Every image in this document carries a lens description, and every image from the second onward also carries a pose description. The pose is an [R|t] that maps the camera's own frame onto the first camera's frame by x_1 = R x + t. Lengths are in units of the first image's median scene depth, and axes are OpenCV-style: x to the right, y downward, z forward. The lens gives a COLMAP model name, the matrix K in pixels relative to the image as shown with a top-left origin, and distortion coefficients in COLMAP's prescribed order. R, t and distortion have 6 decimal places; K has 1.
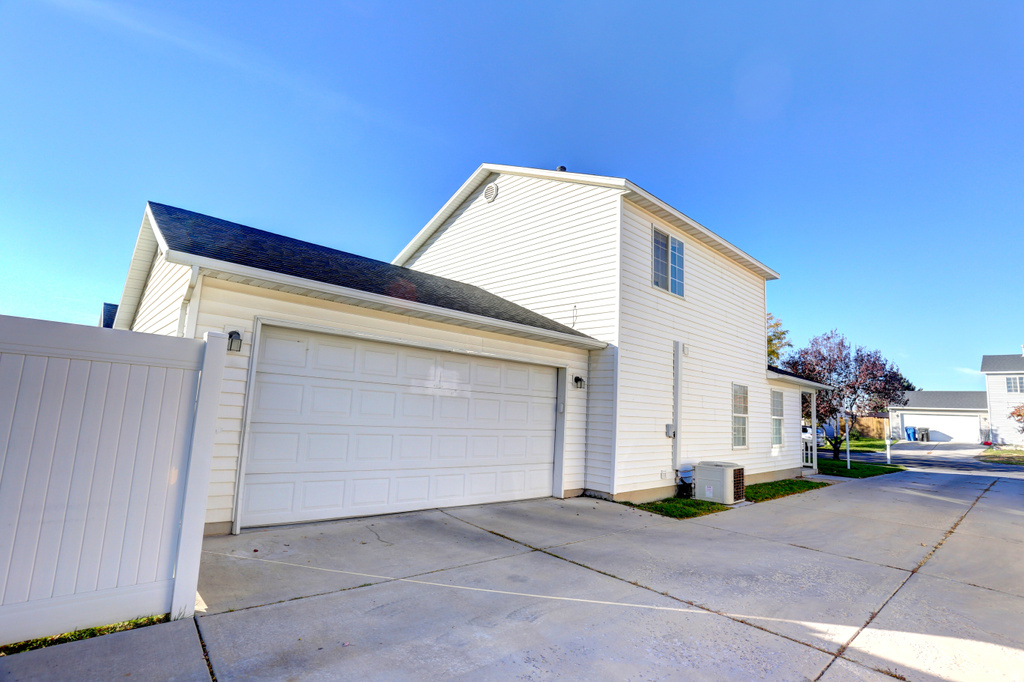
lens RADIAL K [[497.0, 0, 513.4], [0, 497.0, 337.4], [0, 0, 1]] dist [-0.030610, 0.001026]
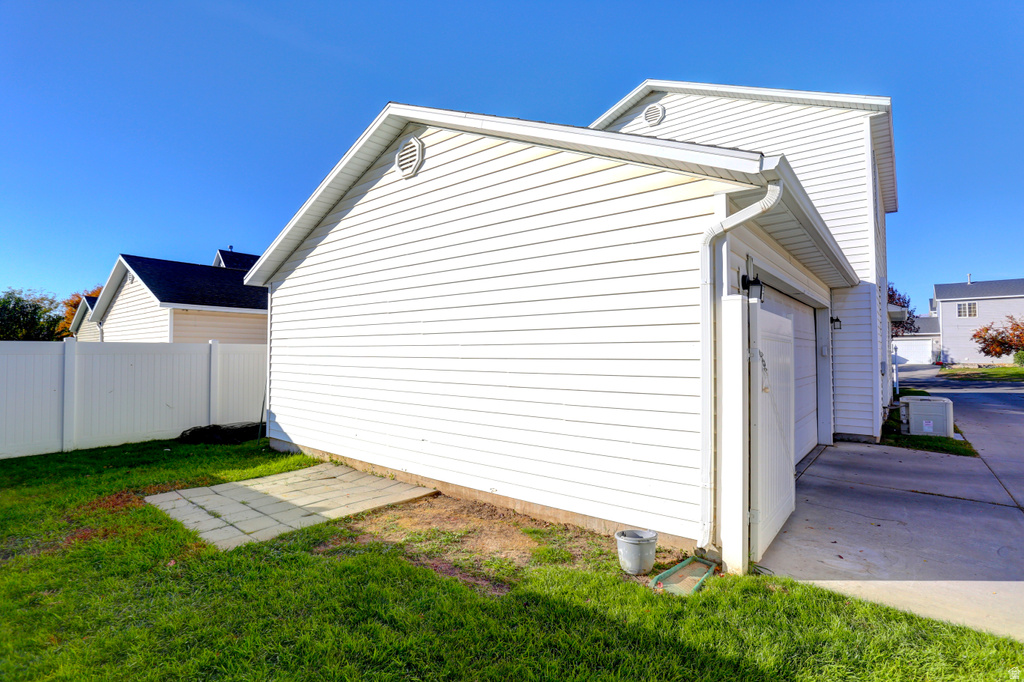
lens RADIAL K [[497.0, 0, 513.4], [0, 497.0, 337.4], [0, 0, 1]] dist [-0.030610, 0.001026]
pose [[0.989549, -0.048166, 0.135916, -0.142569], [0.032339, 0.992683, 0.116343, -0.002356], [-0.140526, -0.110732, 0.983865, 0.041037]]
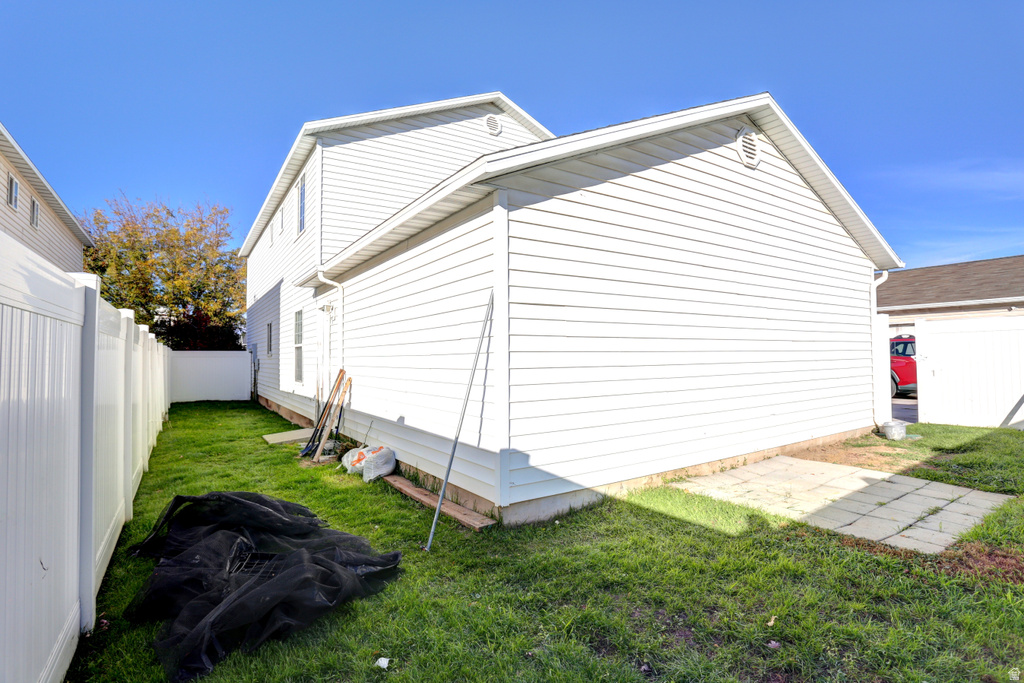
lens RADIAL K [[497.0, 0, 513.4], [0, 497.0, 337.9], [0, 0, 1]] dist [-0.030610, 0.001026]
pose [[0.166706, -0.023508, 0.985726, -0.325058], [-0.123930, 0.991288, 0.044599, 0.022386], [-0.978187, -0.129596, 0.162340, 0.248771]]
